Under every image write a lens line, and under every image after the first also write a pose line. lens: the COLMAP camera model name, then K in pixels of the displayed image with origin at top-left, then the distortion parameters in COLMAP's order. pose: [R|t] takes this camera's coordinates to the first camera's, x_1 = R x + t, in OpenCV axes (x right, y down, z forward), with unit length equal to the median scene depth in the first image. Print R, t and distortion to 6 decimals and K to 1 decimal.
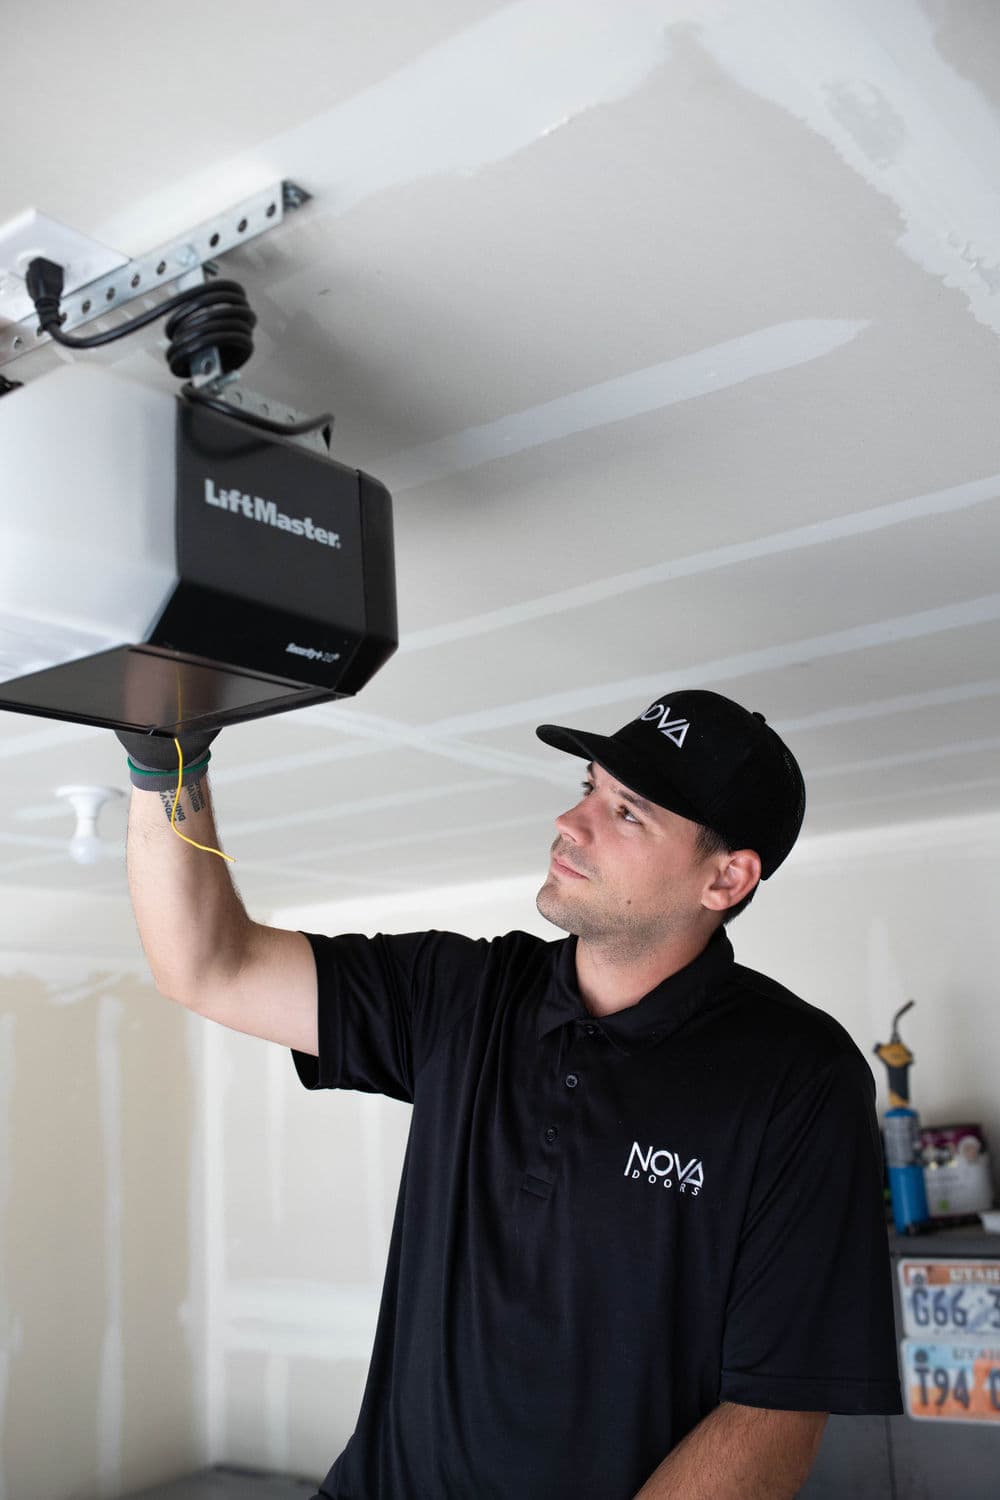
lens RADIAL K [[1493.6, 0, 500.0], [0, 1493.6, 750.0], [0, 0, 1]] dist [-0.037584, -0.009667]
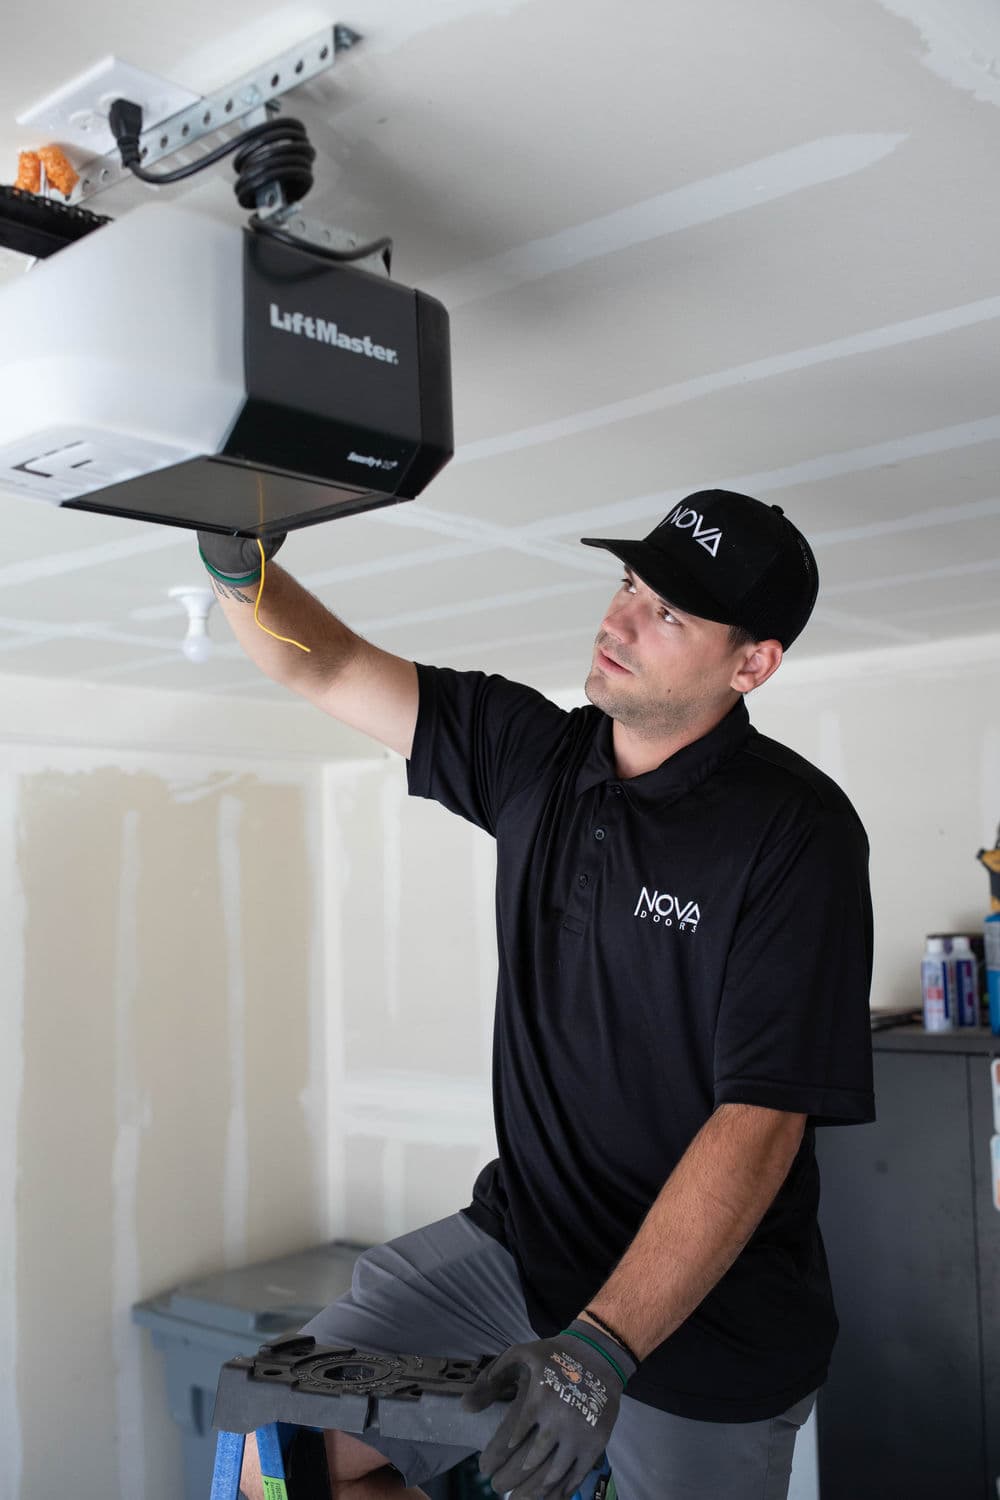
lens RADIAL K [[1562.6, 0, 500.0], [0, 1562.6, 750.0], [0, 0, 1]] dist [-0.039026, -0.005119]
pose [[0.996054, 0.011984, -0.087931, 0.075205], [-0.000870, 0.992111, 0.125356, 0.002637], [0.088740, -0.124785, 0.988207, -0.166752]]
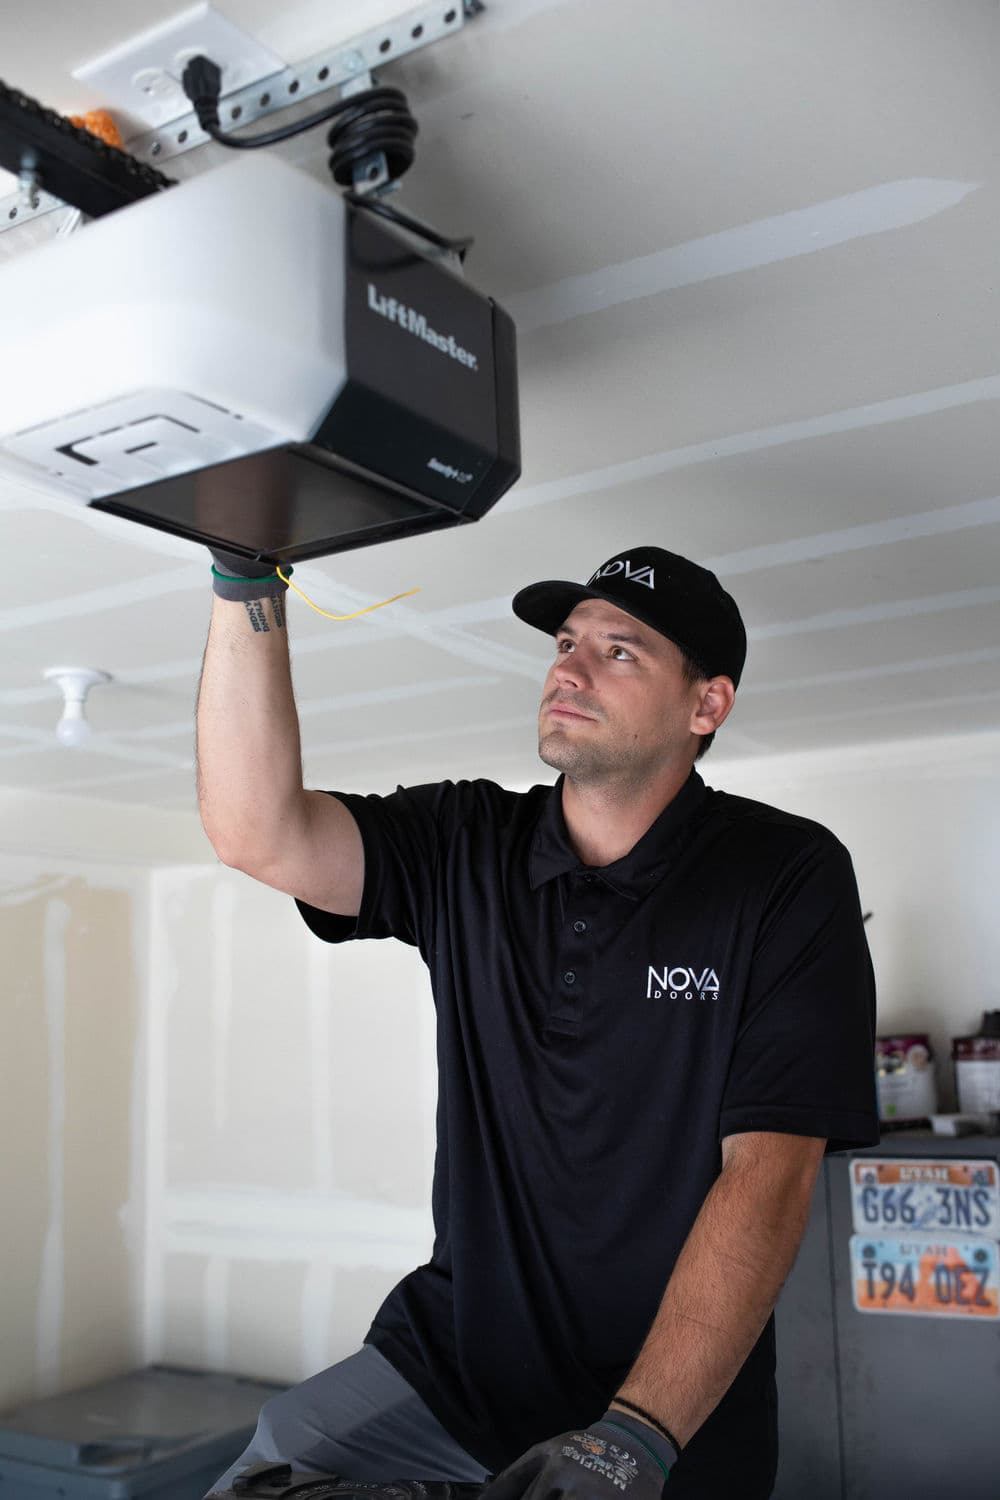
lens RADIAL K [[1493.6, 0, 500.0], [0, 1493.6, 750.0], [0, 0, 1]] dist [-0.037584, -0.009667]
pose [[0.997481, 0.032182, 0.063211, -0.154245], [-0.034587, 0.998704, 0.037329, 0.088201], [-0.061928, -0.039422, 0.997302, -0.022577]]
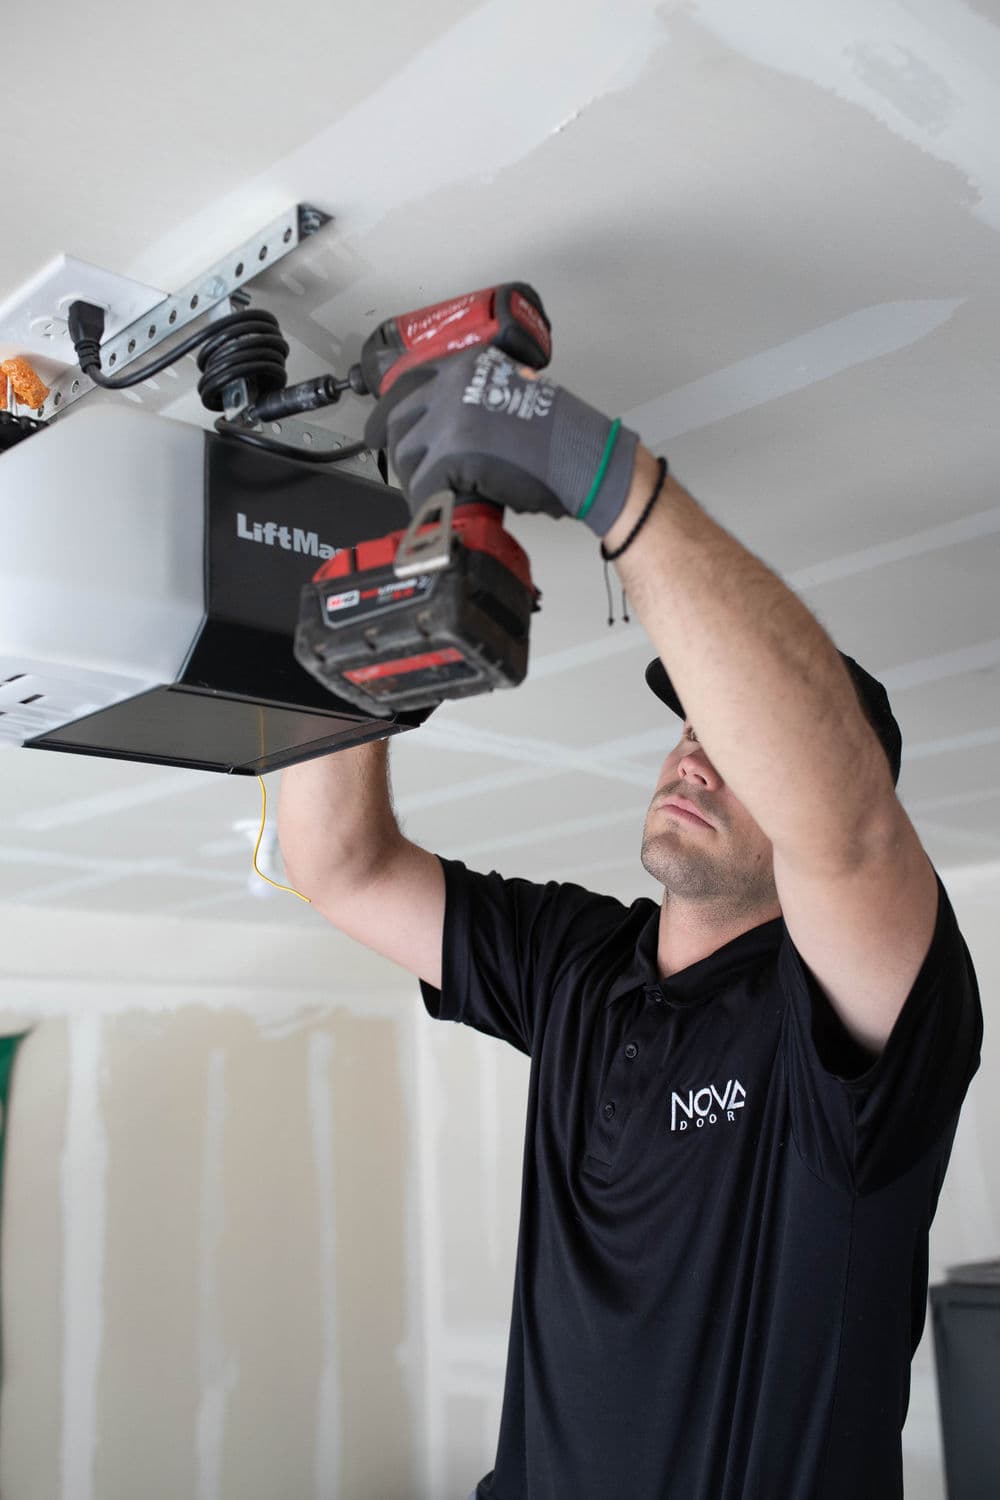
lens RADIAL K [[1552.4, 0, 500.0], [0, 1552.4, 750.0], [0, 0, 1]] dist [-0.041813, -0.015534]
pose [[0.986397, -0.031851, -0.161265, 0.125827], [0.029762, 0.999439, -0.015351, -0.004847], [0.161663, 0.010343, 0.986792, 0.021813]]
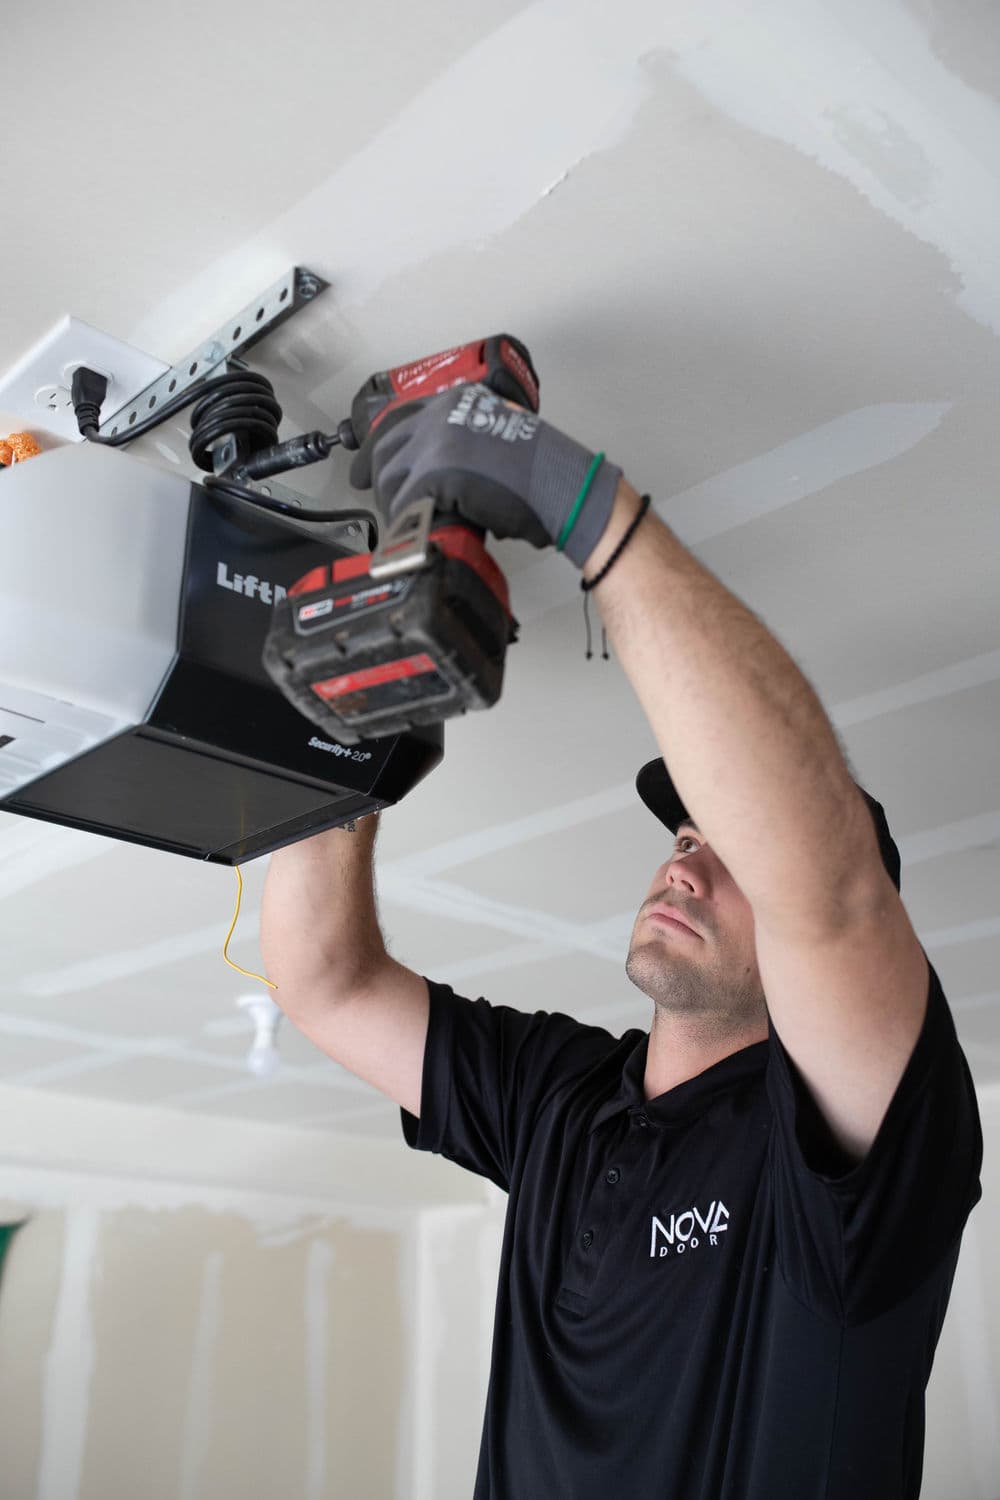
lens RADIAL K [[1505.4, 0, 500.0], [0, 1505.4, 750.0], [0, 0, 1]] dist [-0.051273, 0.001015]
pose [[0.984153, -0.022415, -0.175897, 0.147674], [-0.009386, 0.984002, -0.177908, 0.107898], [0.177071, 0.176740, 0.968199, 0.093395]]
